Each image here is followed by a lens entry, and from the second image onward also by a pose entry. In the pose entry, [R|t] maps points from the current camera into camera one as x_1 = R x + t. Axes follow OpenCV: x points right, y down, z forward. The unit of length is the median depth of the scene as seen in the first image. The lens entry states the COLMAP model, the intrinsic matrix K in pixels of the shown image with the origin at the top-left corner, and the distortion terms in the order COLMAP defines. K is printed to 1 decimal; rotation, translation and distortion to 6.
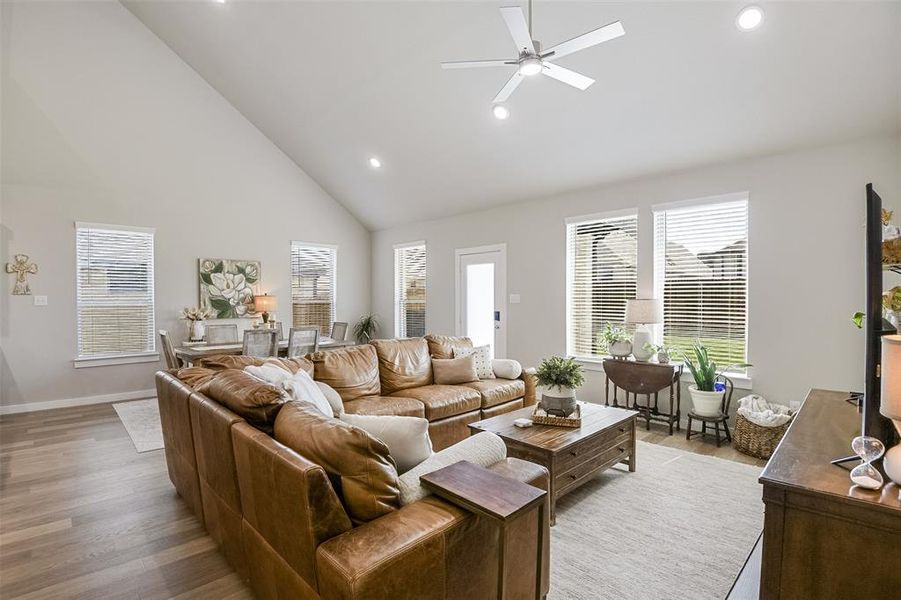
lens RADIAL K [[423.3, 0, 447.1], [0, 423.3, 306.2], [0, 0, 1]] dist [-0.033442, -0.003453]
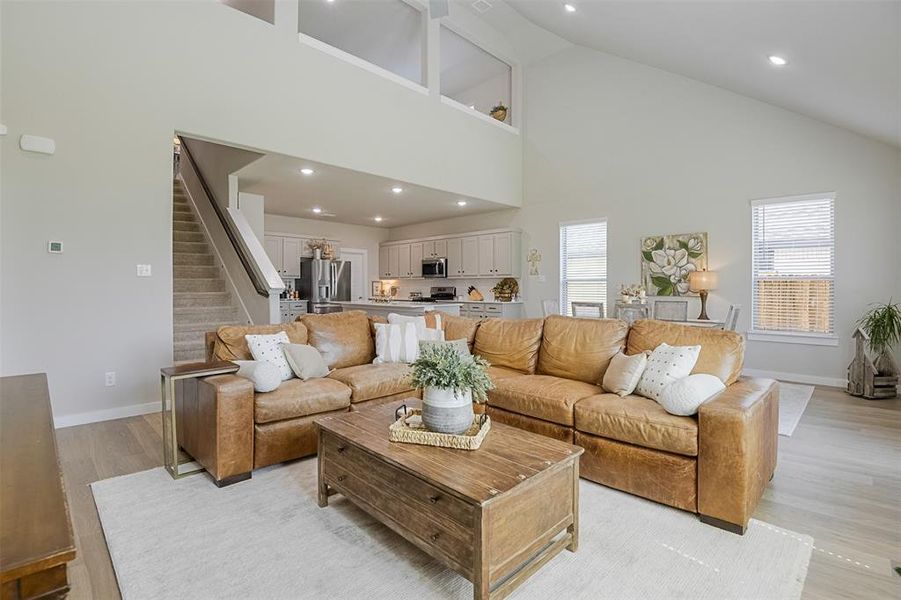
lens RADIAL K [[423.3, 0, 441.8], [0, 423.3, 286.0], [0, 0, 1]] dist [-0.033442, -0.003453]
pose [[-0.006692, 0.001392, -0.999977, 0.455461], [-0.019603, 0.999807, 0.001523, 0.015171], [0.999785, 0.019613, -0.006664, 0.490014]]
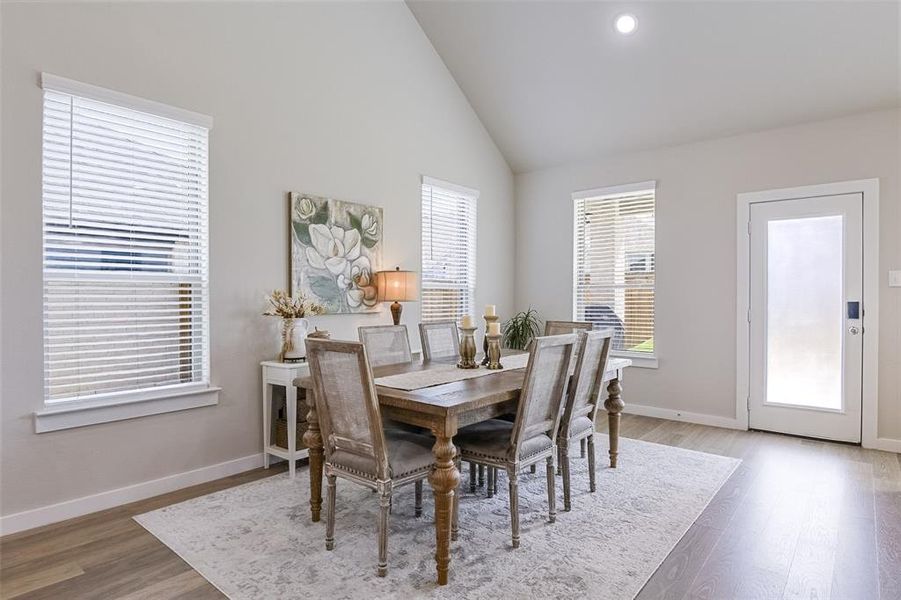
lens RADIAL K [[511.4, 0, 452.2], [0, 511.4, 302.4], [0, 0, 1]] dist [0.003916, -0.000042]
pose [[0.995029, 0.003973, 0.099510, -0.449372], [-0.003175, 0.999962, -0.008173, 0.019492], [-0.099538, 0.007816, 0.995003, 0.370972]]
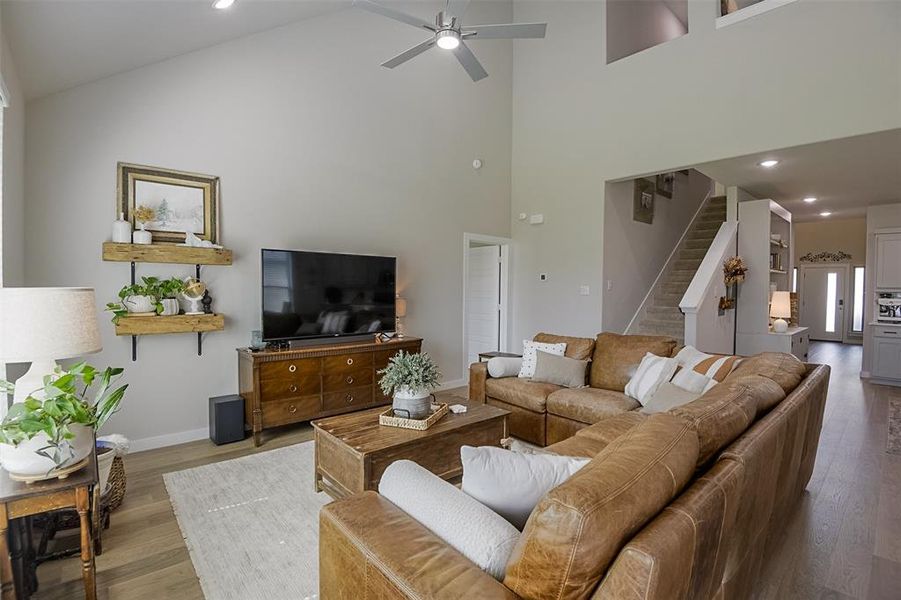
lens RADIAL K [[423.3, 0, 452.0], [0, 423.3, 301.7], [0, 0, 1]] dist [-0.033442, -0.003453]
pose [[-0.998506, -0.006600, 0.054235, 0.067675], [-0.003864, 0.998722, 0.050398, -0.017851], [-0.054499, 0.050113, -0.997256, 0.931477]]
